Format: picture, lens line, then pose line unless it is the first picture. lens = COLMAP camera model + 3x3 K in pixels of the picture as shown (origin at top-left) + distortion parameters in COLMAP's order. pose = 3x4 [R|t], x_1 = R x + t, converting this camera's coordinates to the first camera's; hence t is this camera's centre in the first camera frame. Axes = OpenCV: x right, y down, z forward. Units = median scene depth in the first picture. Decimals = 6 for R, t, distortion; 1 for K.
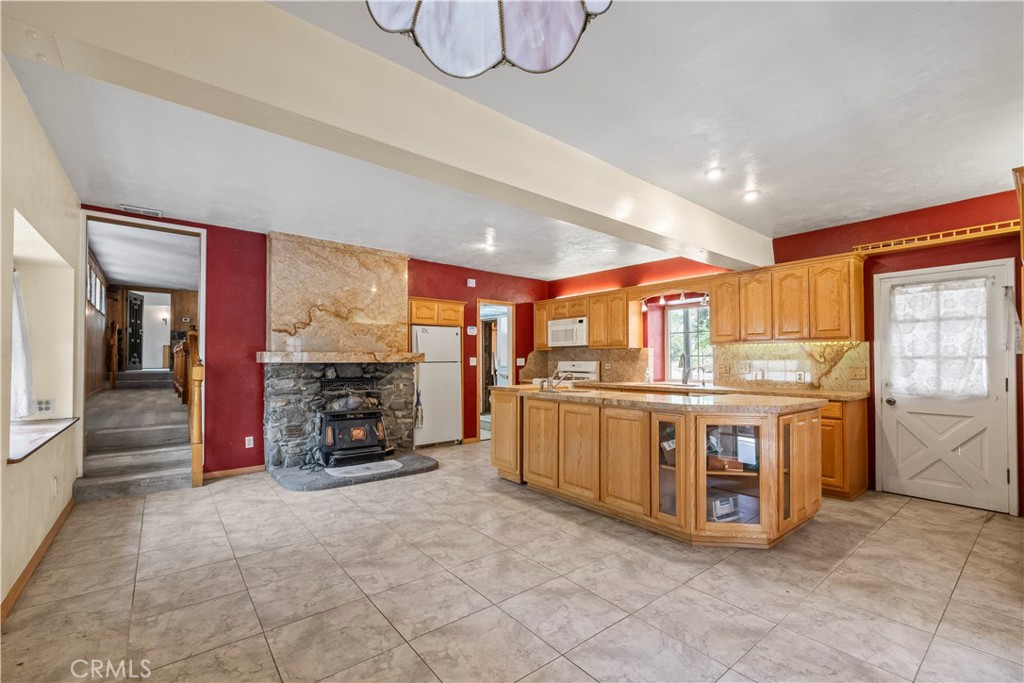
lens RADIAL K [[432.2, 0, 511.9], [0, 432.2, 352.5], [0, 0, 1]] dist [-0.001776, -0.000156]
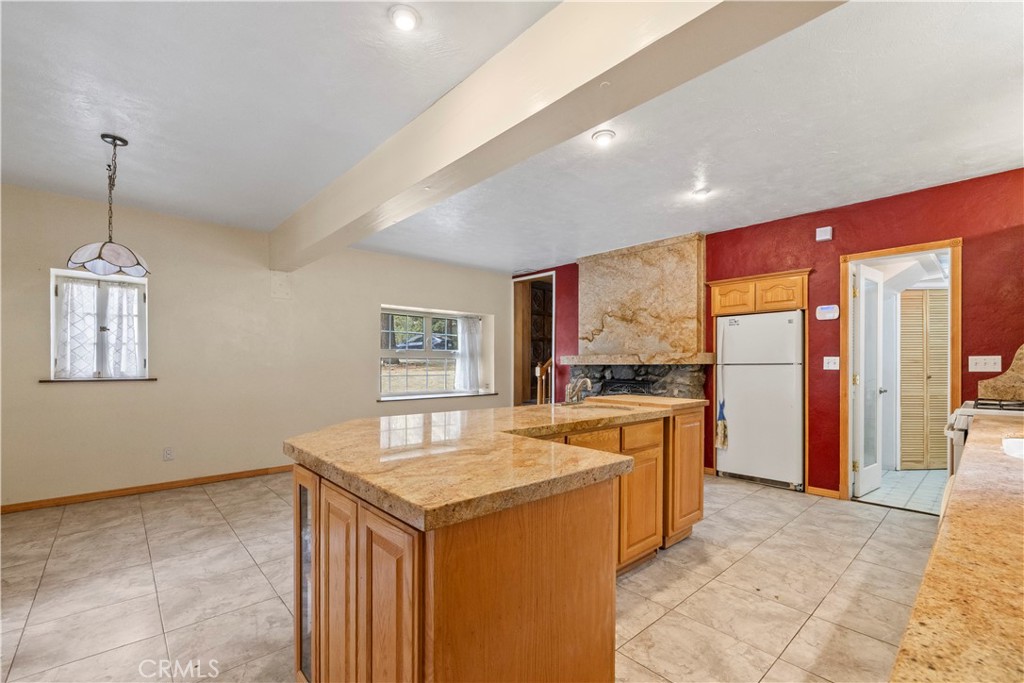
lens RADIAL K [[441.6, 0, 515.3], [0, 441.6, 365.7], [0, 0, 1]] dist [-0.000190, 0.000233]
pose [[0.061025, 0.001935, -0.998134, 0.672728], [0.019940, 0.999796, 0.003157, 0.018542], [0.997937, -0.020095, 0.060974, 0.710642]]
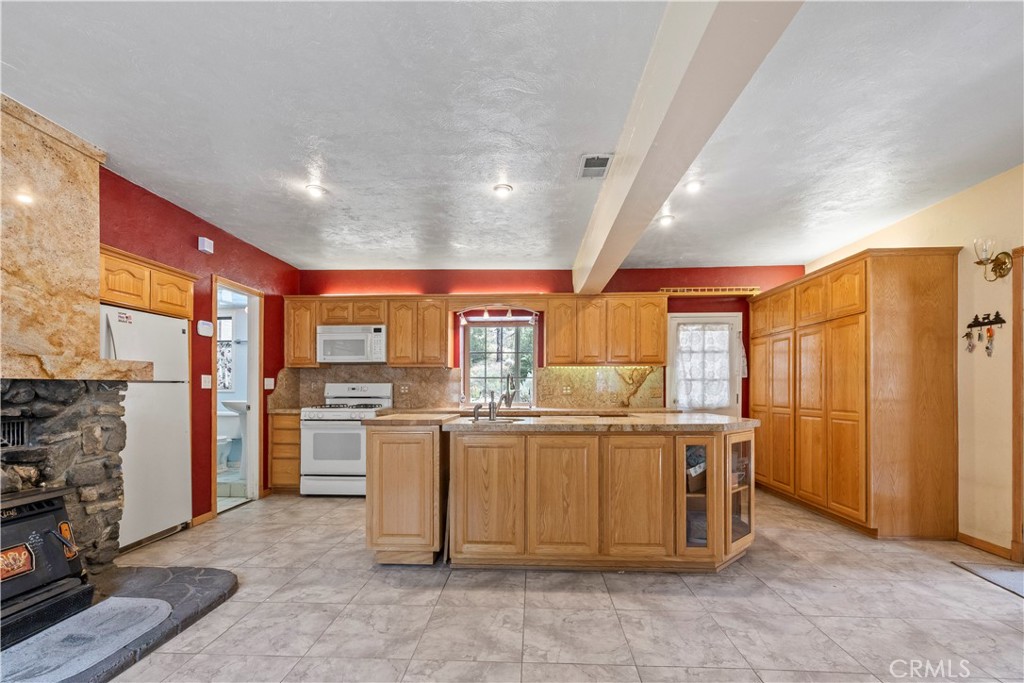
lens RADIAL K [[445.6, 0, 510.8], [0, 445.6, 386.1], [0, 0, 1]] dist [0.000359, -0.000037]
pose [[0.668434, 0.002931, 0.743766, -0.354663], [-0.014008, 0.999864, 0.008648, 0.021293], [-0.743639, -0.016199, 0.668385, 0.403233]]
